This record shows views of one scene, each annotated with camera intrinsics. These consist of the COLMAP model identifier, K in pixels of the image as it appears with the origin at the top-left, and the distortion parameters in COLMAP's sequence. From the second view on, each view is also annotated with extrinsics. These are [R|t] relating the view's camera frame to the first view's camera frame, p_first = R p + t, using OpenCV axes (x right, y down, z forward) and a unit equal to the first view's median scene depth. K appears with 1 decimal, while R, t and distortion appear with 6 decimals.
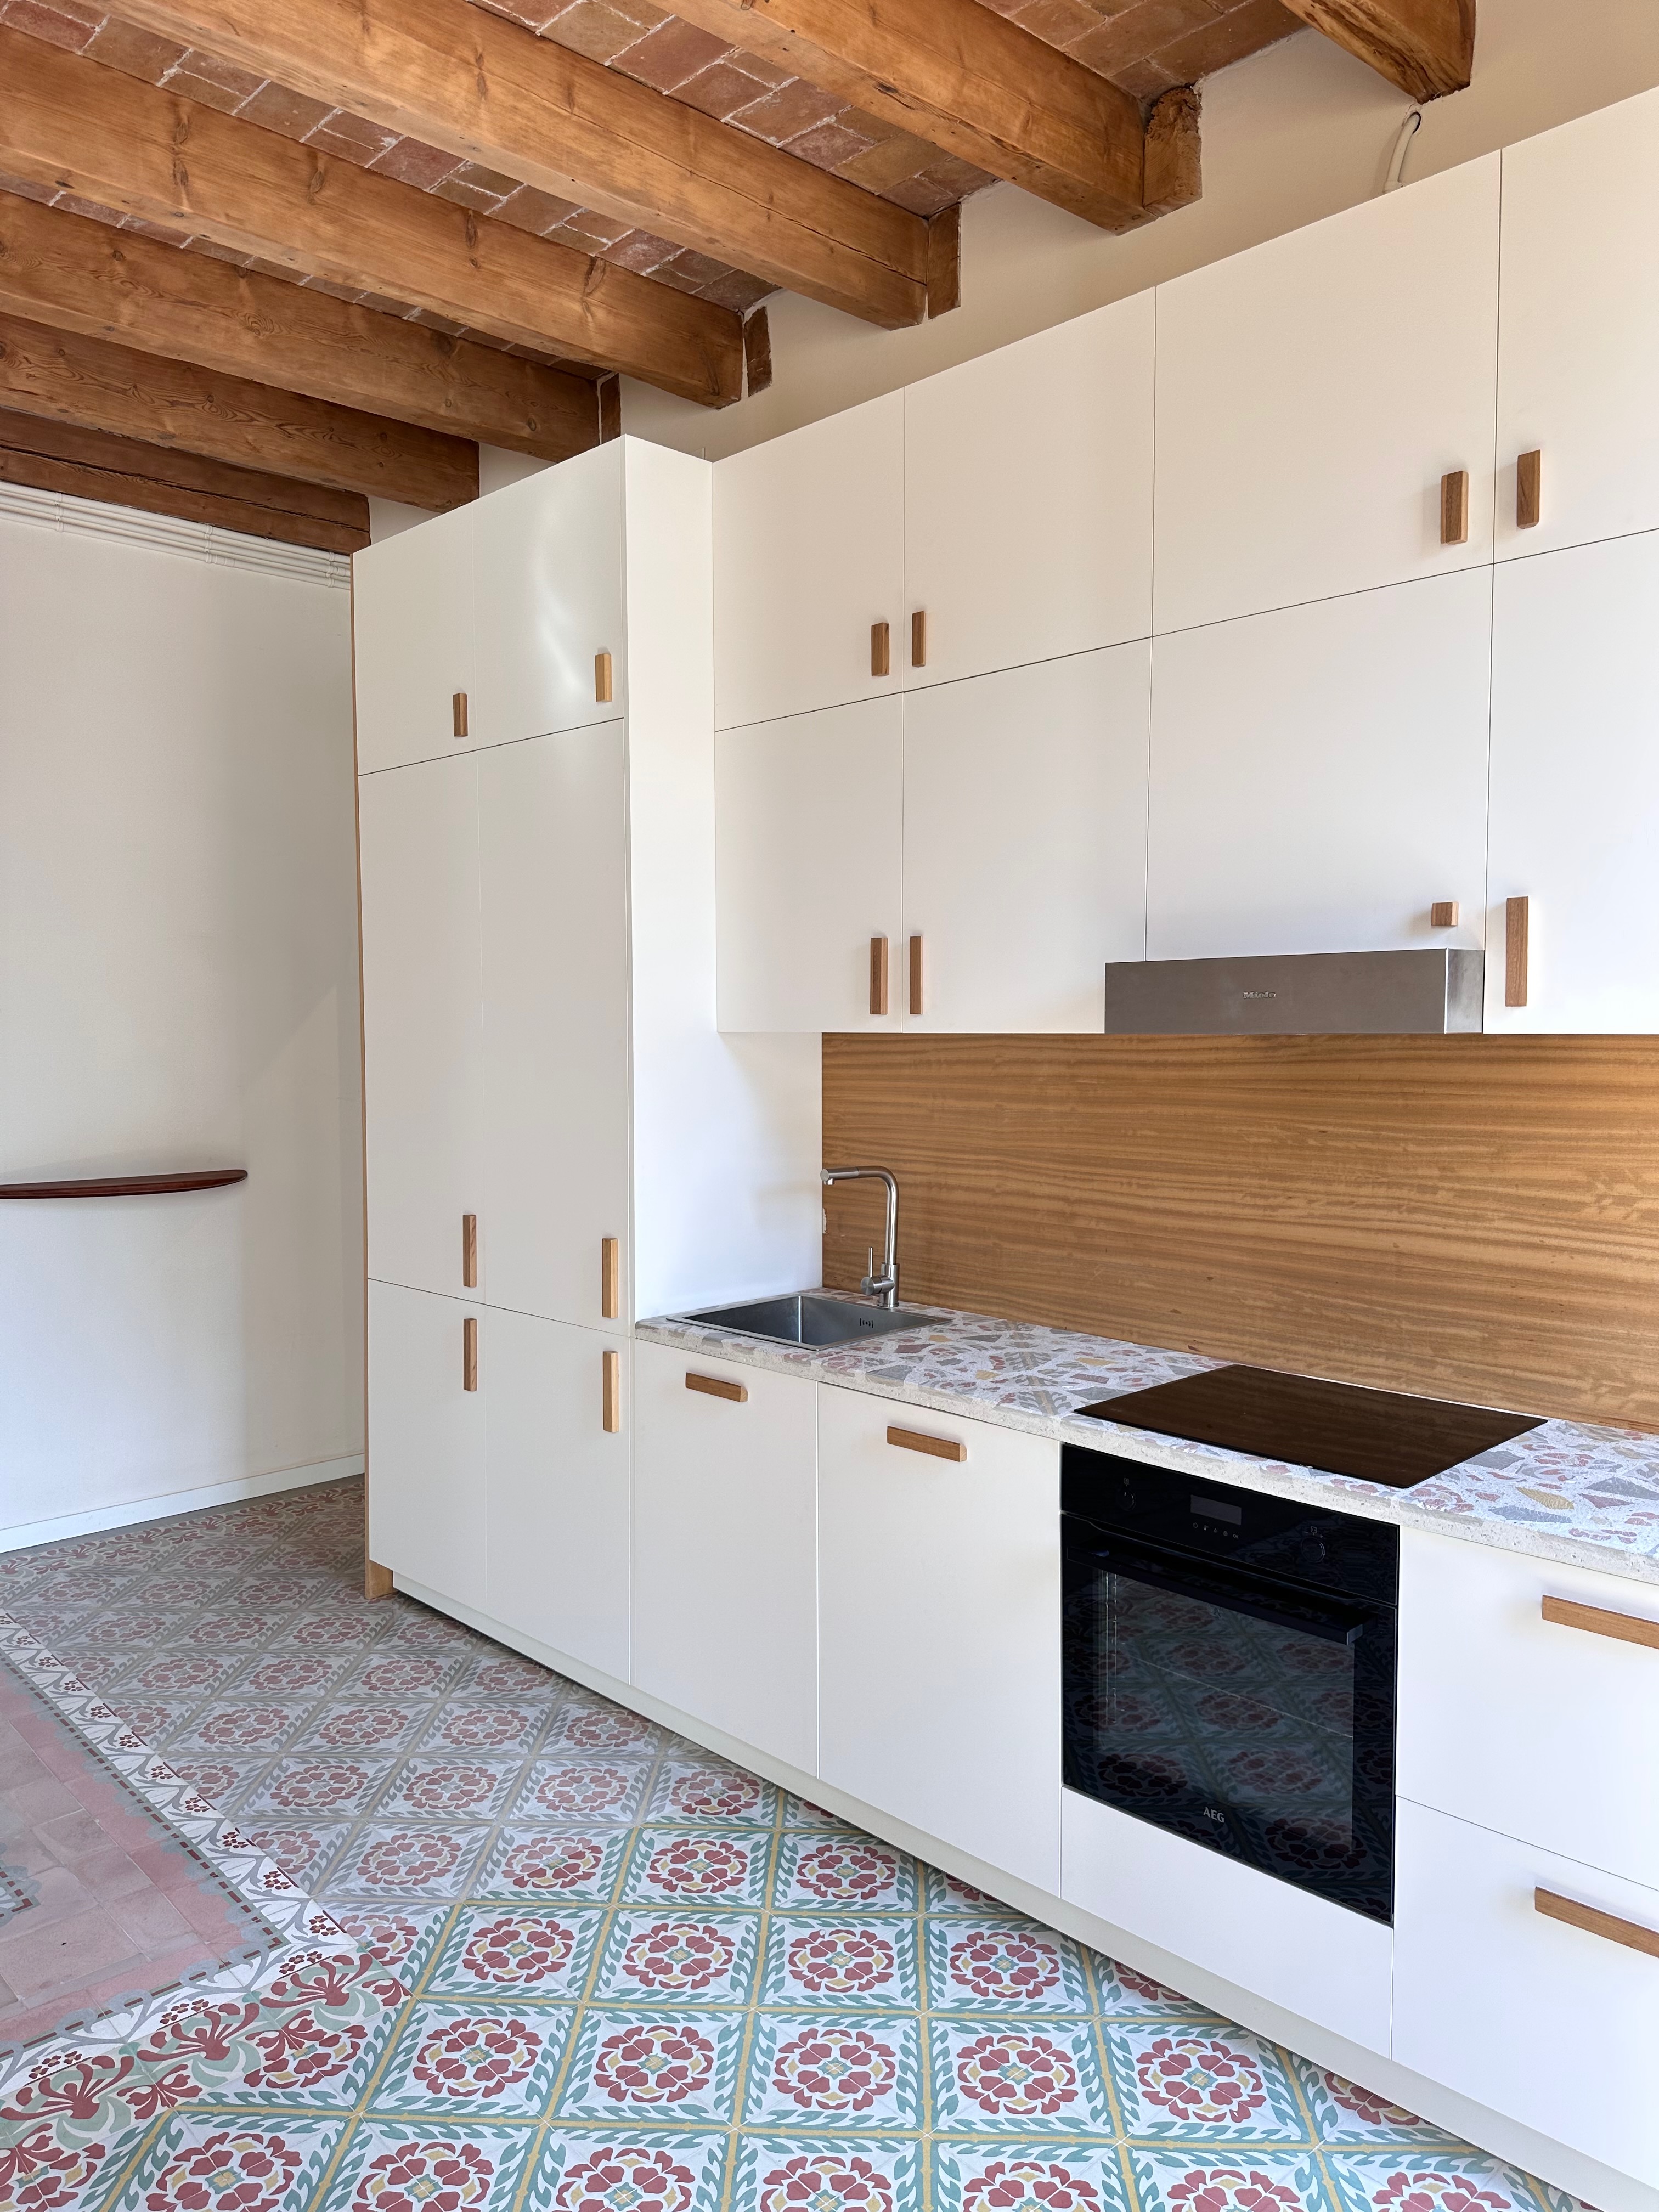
lens RADIAL K [[1571.9, 0, 830.2], [0, 1571.9, 1113.6], [0, 0, 1]] dist [0.017233, -0.024570]
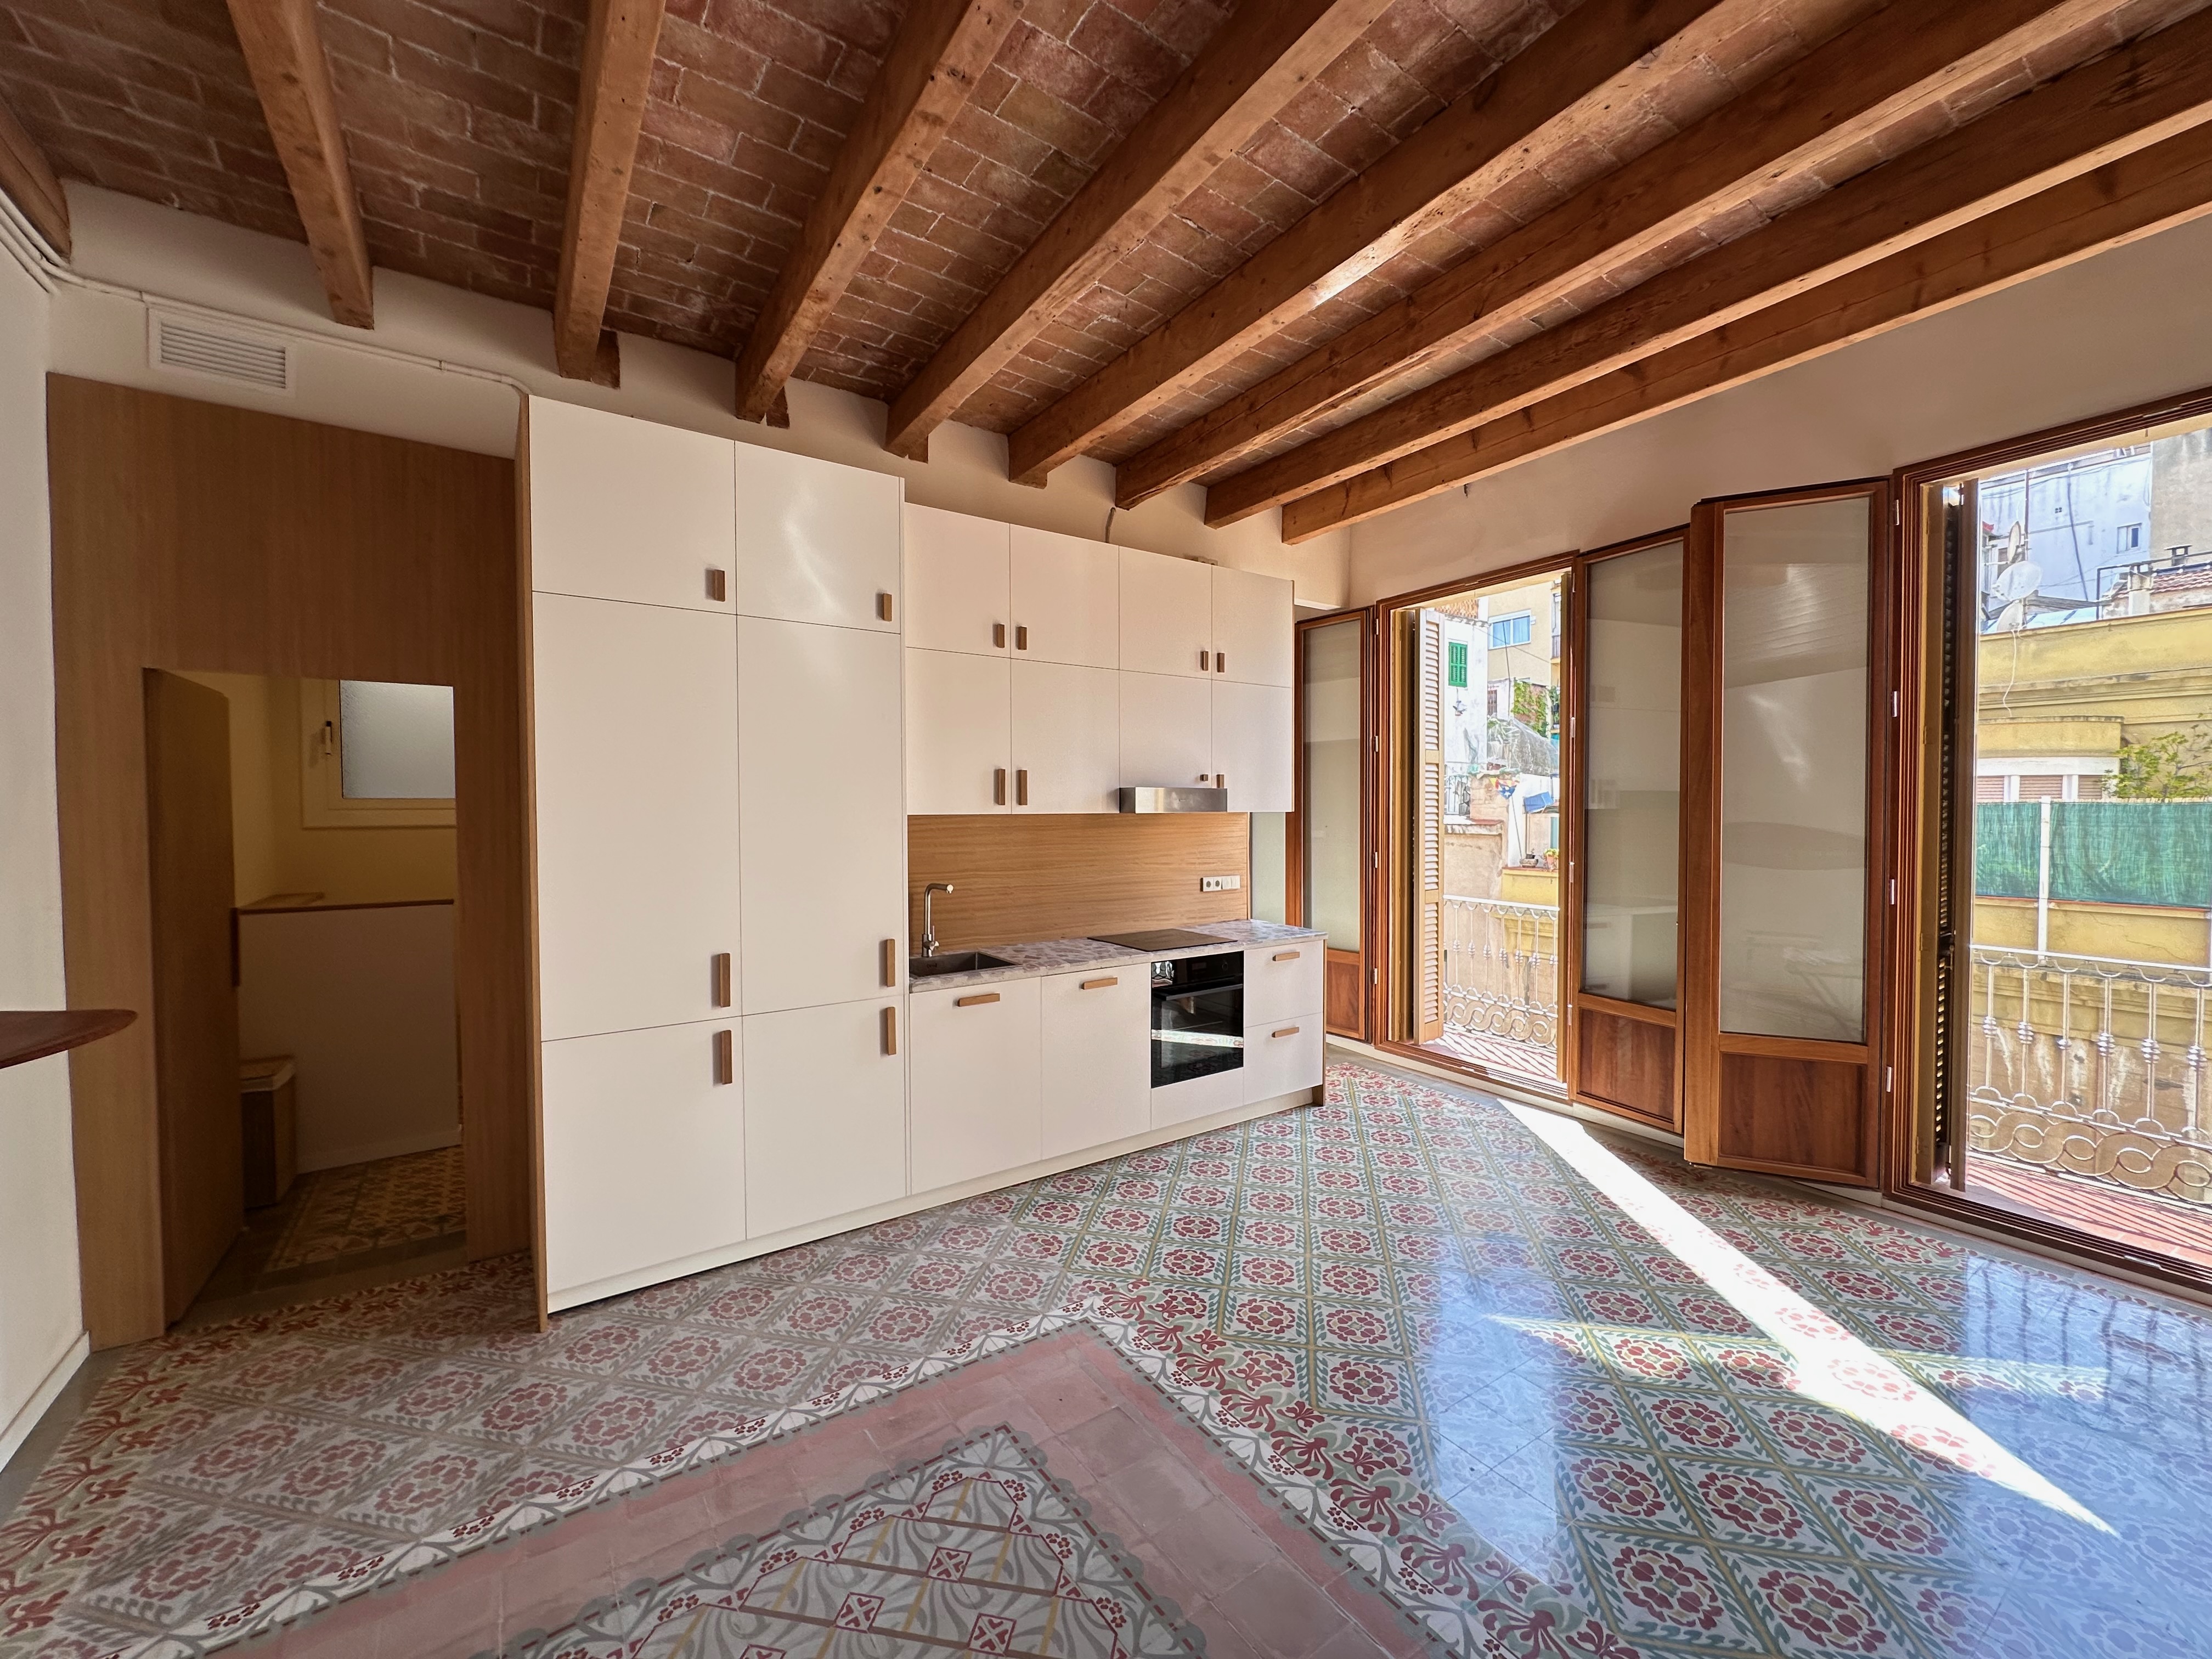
lens RADIAL K [[877.9, 0, 1110.9], [0, 877.9, 832.8], [0, 0, 1]] dist [-0.005844, 0.002222]
pose [[0.156904, -0.025891, 0.987275, -1.230642], [0.059560, 0.998085, 0.016708, -0.041074], [-0.985816, 0.056180, 0.158145, 0.730129]]
